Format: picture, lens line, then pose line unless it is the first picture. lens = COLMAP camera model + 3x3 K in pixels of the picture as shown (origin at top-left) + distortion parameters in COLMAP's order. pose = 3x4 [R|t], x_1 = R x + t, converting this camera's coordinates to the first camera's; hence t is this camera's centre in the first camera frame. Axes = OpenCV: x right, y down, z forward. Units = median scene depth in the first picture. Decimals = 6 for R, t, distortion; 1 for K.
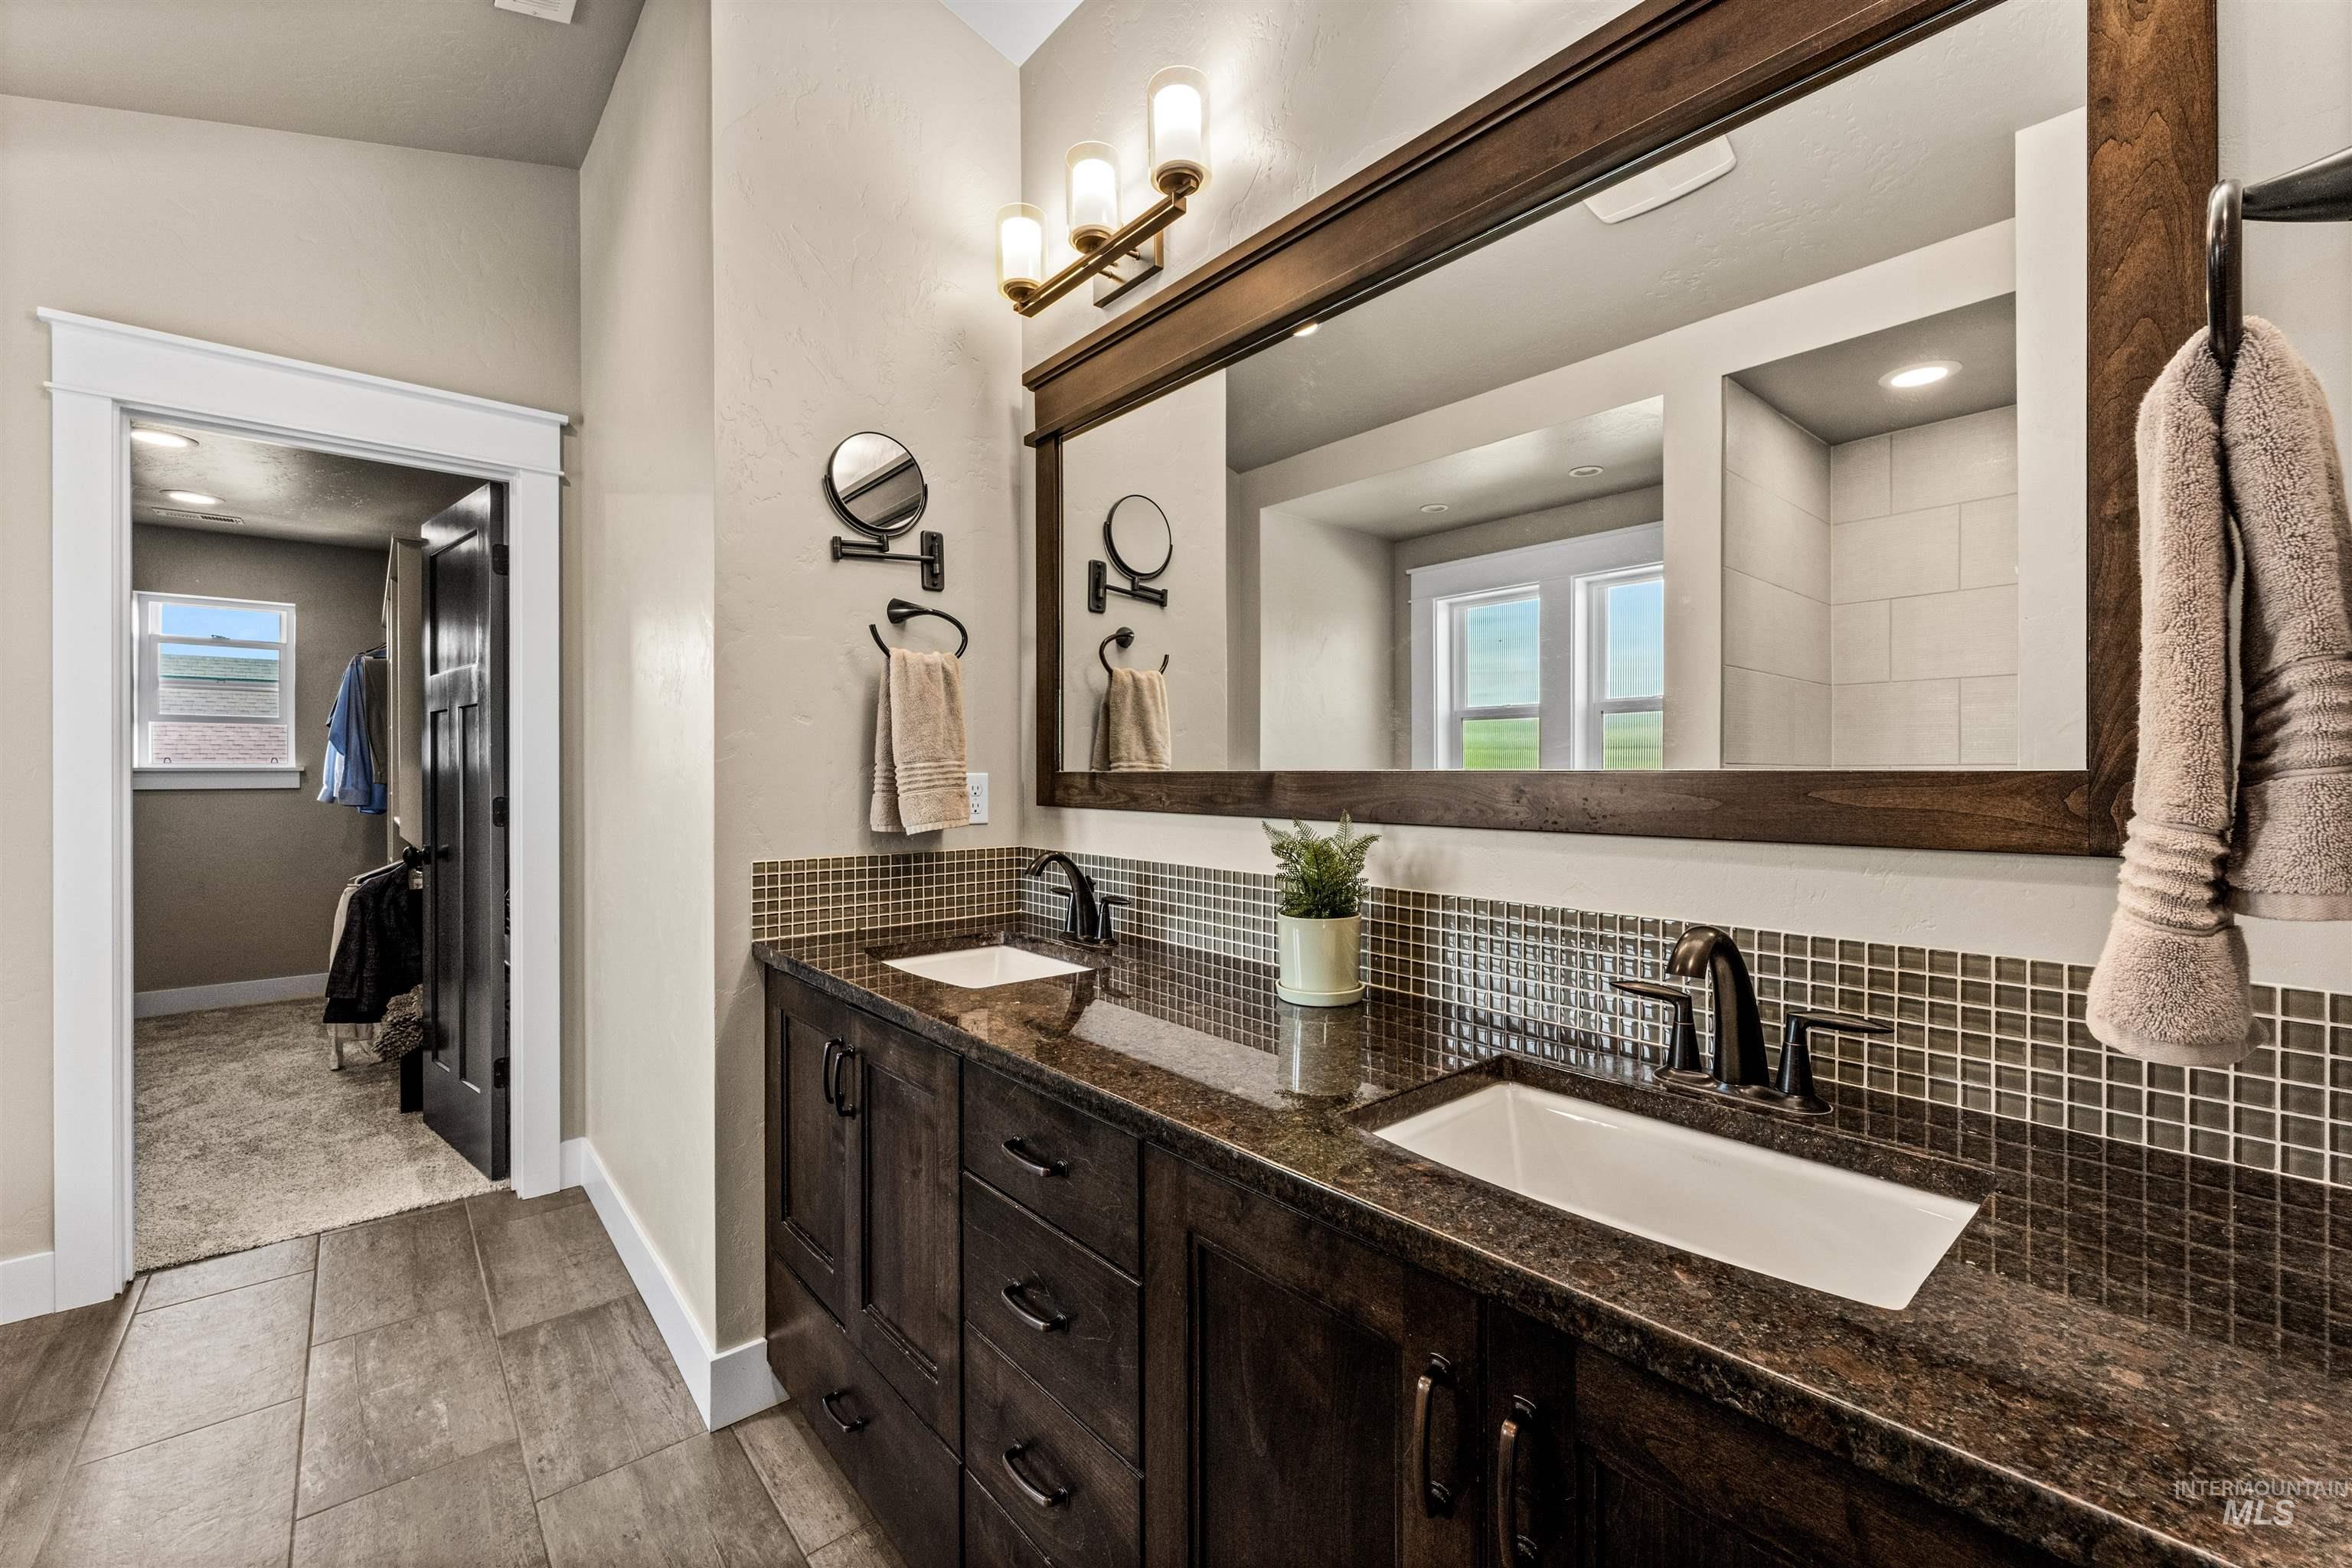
lens RADIAL K [[953.9, 0, 1169.3], [0, 953.9, 758.7], [0, 0, 1]] dist [-0.000111, -0.000150]
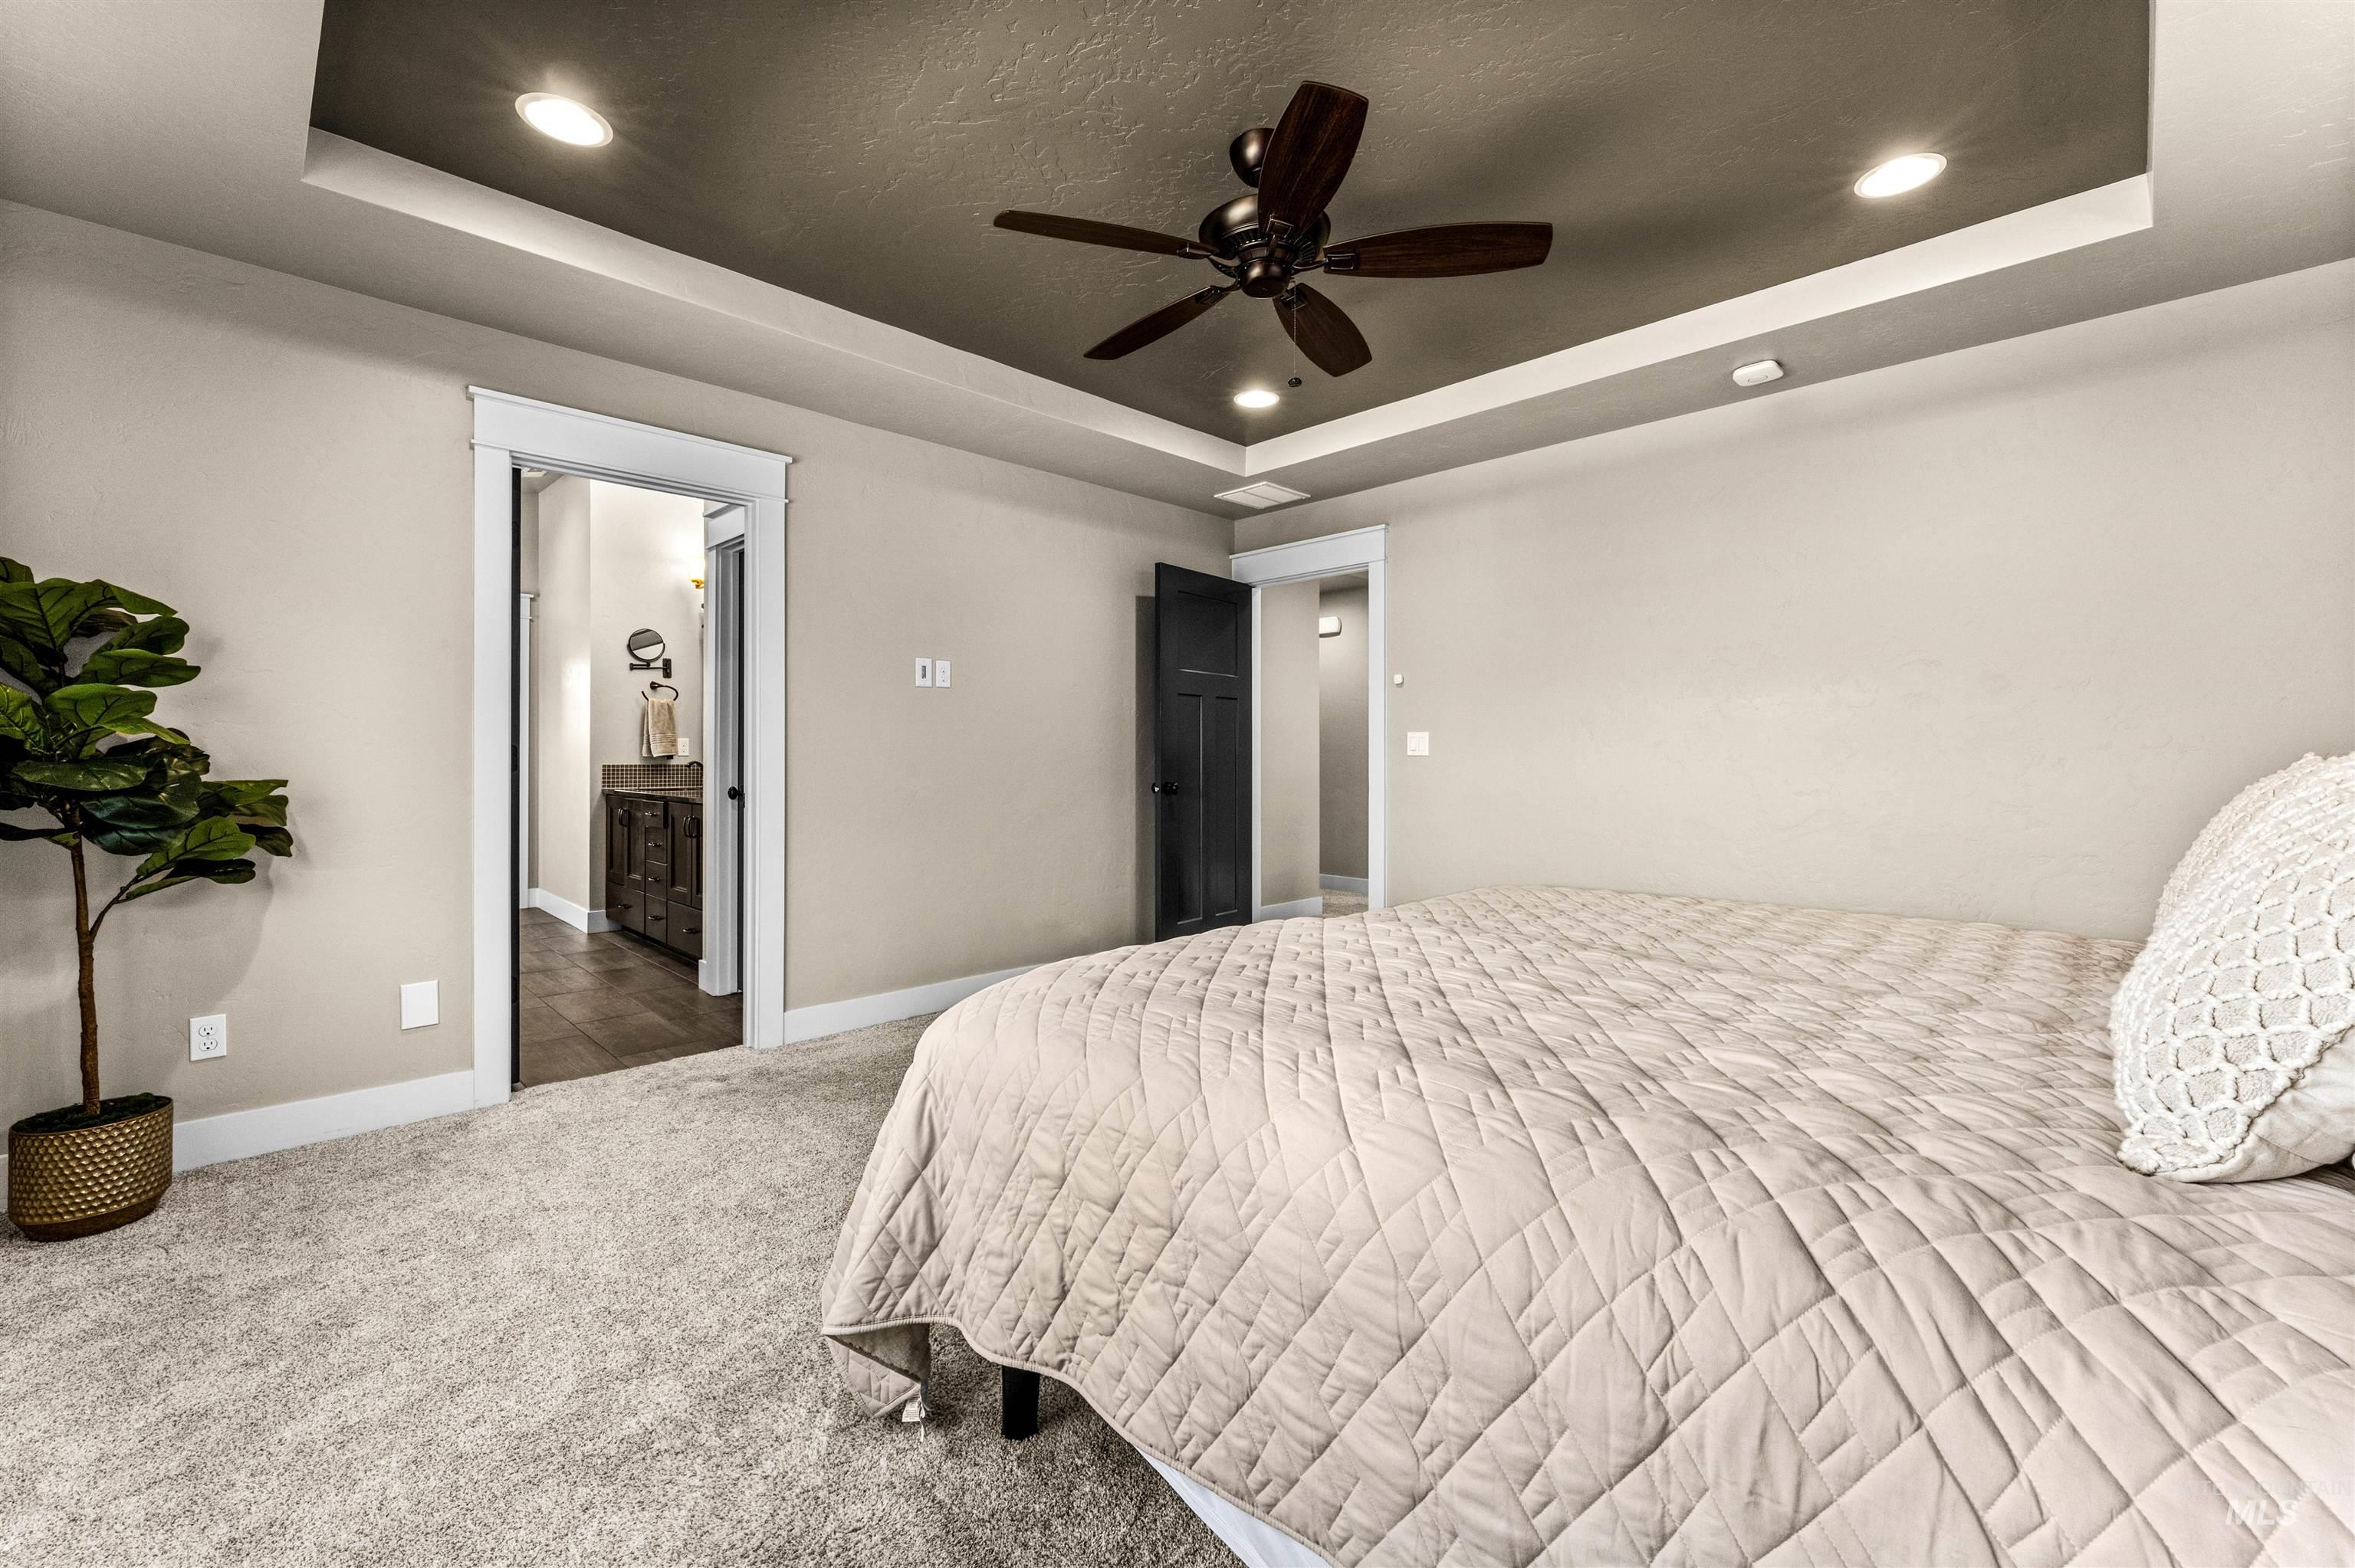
lens RADIAL K [[955.0, 0, 1170.8], [0, 955.0, 758.7], [0, 0, 1]] dist [-0.000111, -0.000150]
pose [[0.997325, 0.003540, 0.073009, 1.156106], [-0.003216, 0.999984, -0.004551, 0.089988], [-0.073024, 0.004304, 0.997321, -2.195290]]
